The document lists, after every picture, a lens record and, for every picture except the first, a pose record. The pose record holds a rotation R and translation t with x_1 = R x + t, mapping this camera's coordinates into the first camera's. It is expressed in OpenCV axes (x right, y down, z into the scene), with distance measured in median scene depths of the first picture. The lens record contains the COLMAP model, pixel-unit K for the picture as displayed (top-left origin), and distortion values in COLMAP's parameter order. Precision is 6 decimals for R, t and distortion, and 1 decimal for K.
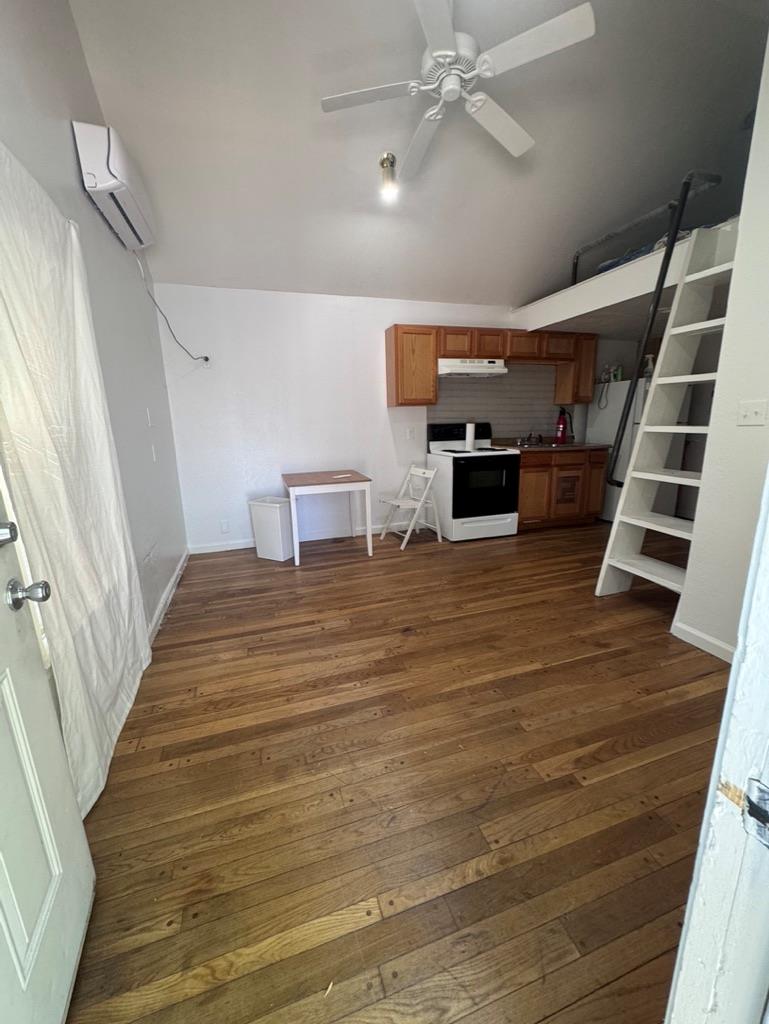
lens RADIAL K [[409.5, 0, 385.7], [0, 409.5, 513.1], [0, 0, 1]] dist [-0.006871, 0.001054]
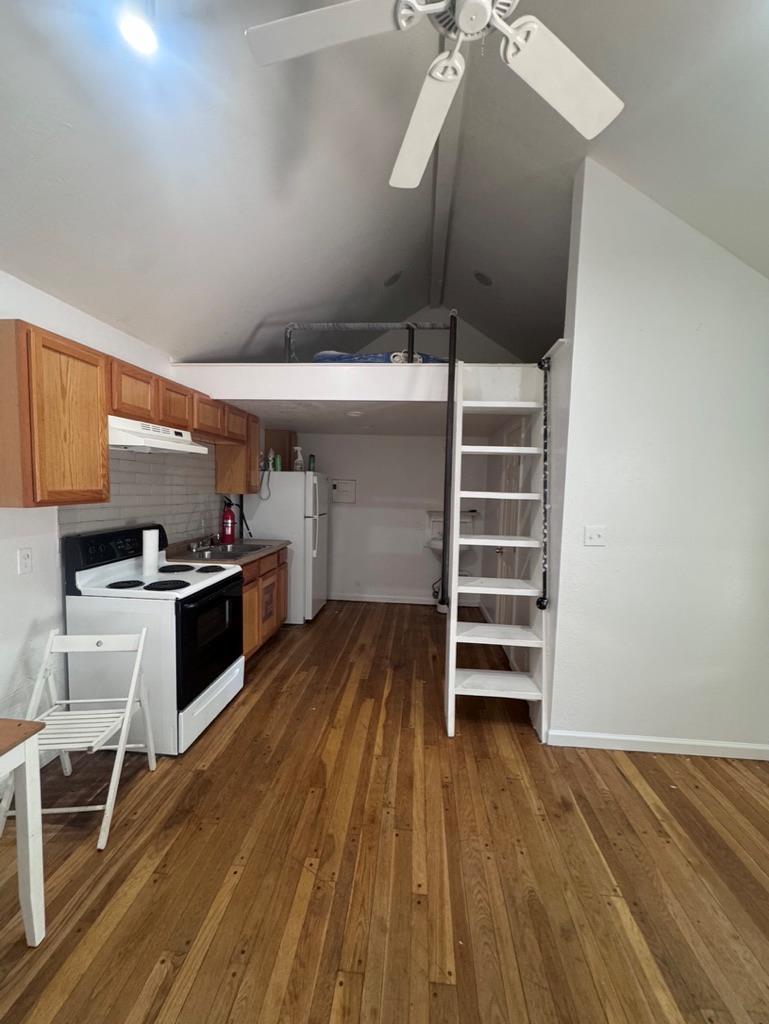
lens RADIAL K [[409.5, 0, 385.6], [0, 409.5, 510.6], [0, 0, 1]] dist [-0.006871, 0.001054]
pose [[0.387143, -0.029647, 0.921543, -0.371630], [0.175933, 0.983494, -0.042269, -0.303658], [-0.905079, 0.178494, 0.385969, 0.873578]]
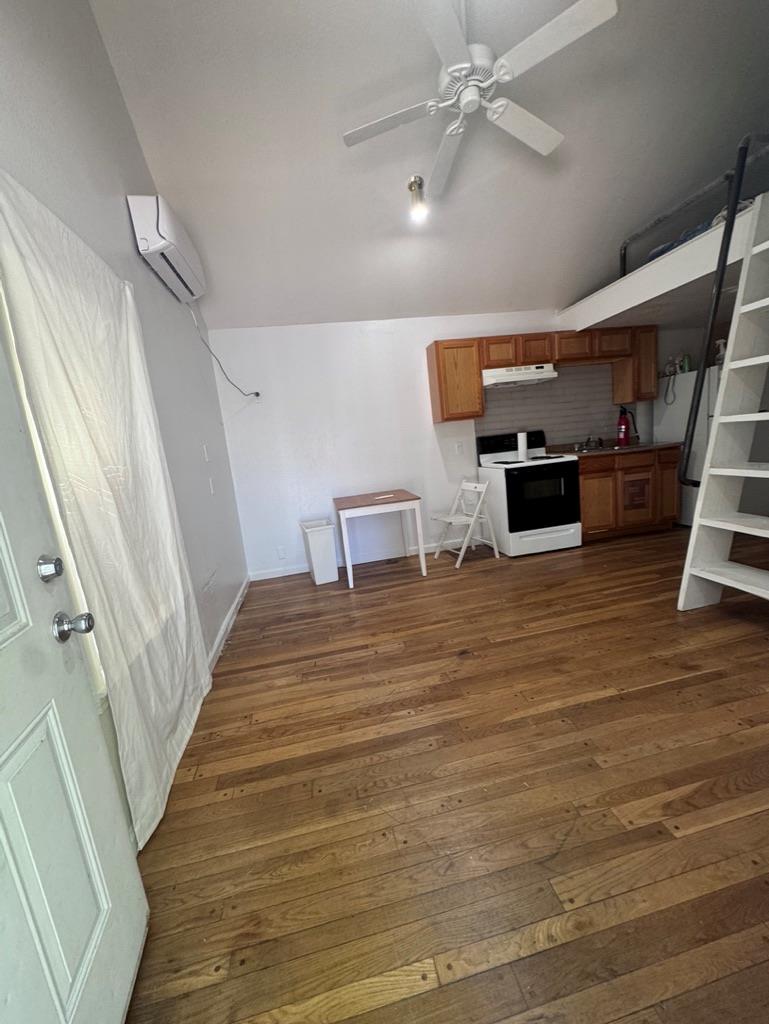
lens RADIAL K [[409.5, 0, 386.1], [0, 409.5, 512.7], [0, 0, 1]] dist [-0.006871, 0.001054]
pose [[0.988138, -0.062172, -0.140417, 0.029876], [0.055141, 0.997048, -0.053422, 0.003586], [0.143324, 0.045046, 0.988650, 0.027246]]
